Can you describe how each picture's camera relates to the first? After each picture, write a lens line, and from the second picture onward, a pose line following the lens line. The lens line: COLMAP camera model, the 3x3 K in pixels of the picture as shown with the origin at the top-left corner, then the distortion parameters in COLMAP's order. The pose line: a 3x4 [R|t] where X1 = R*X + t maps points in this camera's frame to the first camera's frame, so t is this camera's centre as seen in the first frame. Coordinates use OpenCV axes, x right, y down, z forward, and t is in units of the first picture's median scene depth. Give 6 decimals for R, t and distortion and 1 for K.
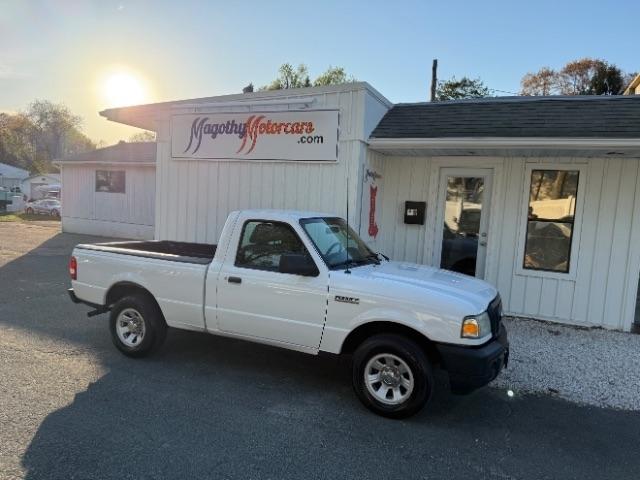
lens RADIAL K [[453.7, 0, 319.7], [0, 453.7, 246.8], [0, 0, 1]] dist [0.042794, -0.060086]
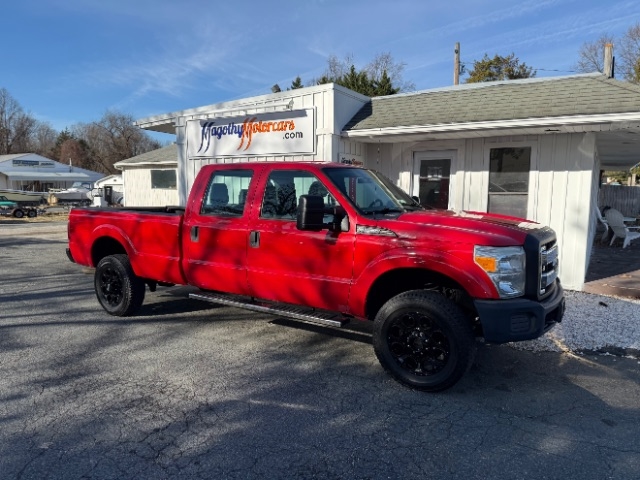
lens RADIAL K [[453.7, 0, 317.9], [0, 453.7, 240.7], [0, 0, 1]] dist [0.042794, -0.060086]
pose [[0.989907, -0.035084, -0.137305, 0.182328], [0.036749, 0.999278, 0.009607, 0.027102], [0.136869, -0.014556, 0.990482, -0.153999]]
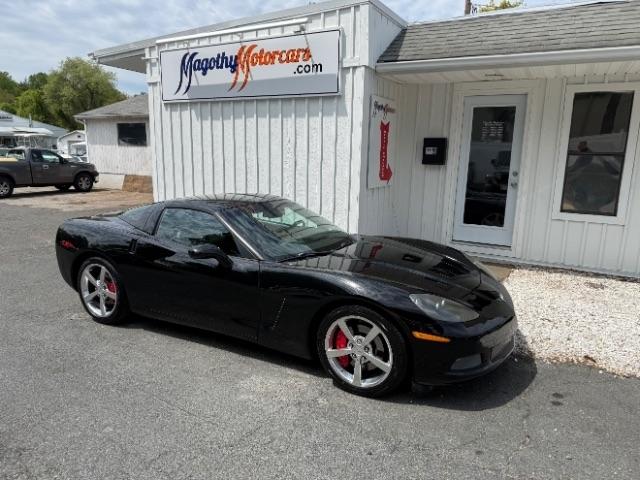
lens RADIAL K [[453.7, 0, 315.2], [0, 453.7, 242.1], [0, 0, 1]] dist [0.042794, -0.060086]
pose [[0.995731, -0.019713, -0.090171, 0.059974], [0.028606, 0.994734, 0.098421, 0.006179], [0.087756, -0.100580, 0.991051, 0.100522]]
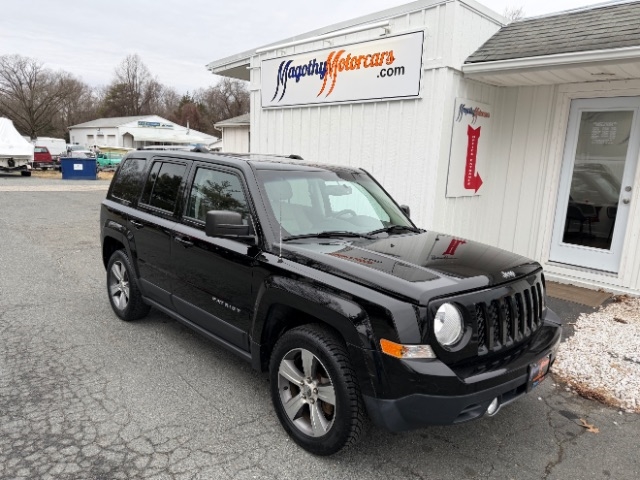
lens RADIAL K [[453.7, 0, 316.6], [0, 453.7, 244.4], [0, 0, 1]] dist [0.042794, -0.060086]
pose [[0.933761, 0.051661, -0.354150, 0.155130], [-0.023801, 0.996300, 0.082580, 0.015236], [0.357106, -0.068681, 0.931535, 0.127600]]
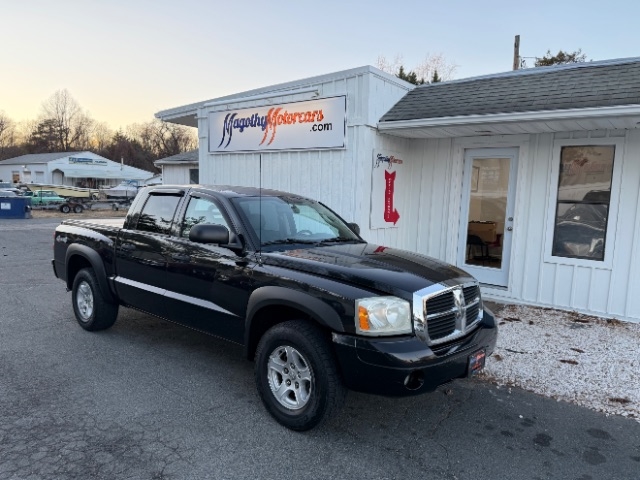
lens RADIAL K [[453.7, 0, 313.7], [0, 453.7, 244.8], [0, 0, 1]] dist [0.042794, -0.060086]
pose [[0.971545, 0.002700, -0.236840, 0.190466], [-0.000696, 0.999963, 0.008543, 0.017810], [0.236854, -0.008135, 0.971511, 0.001727]]
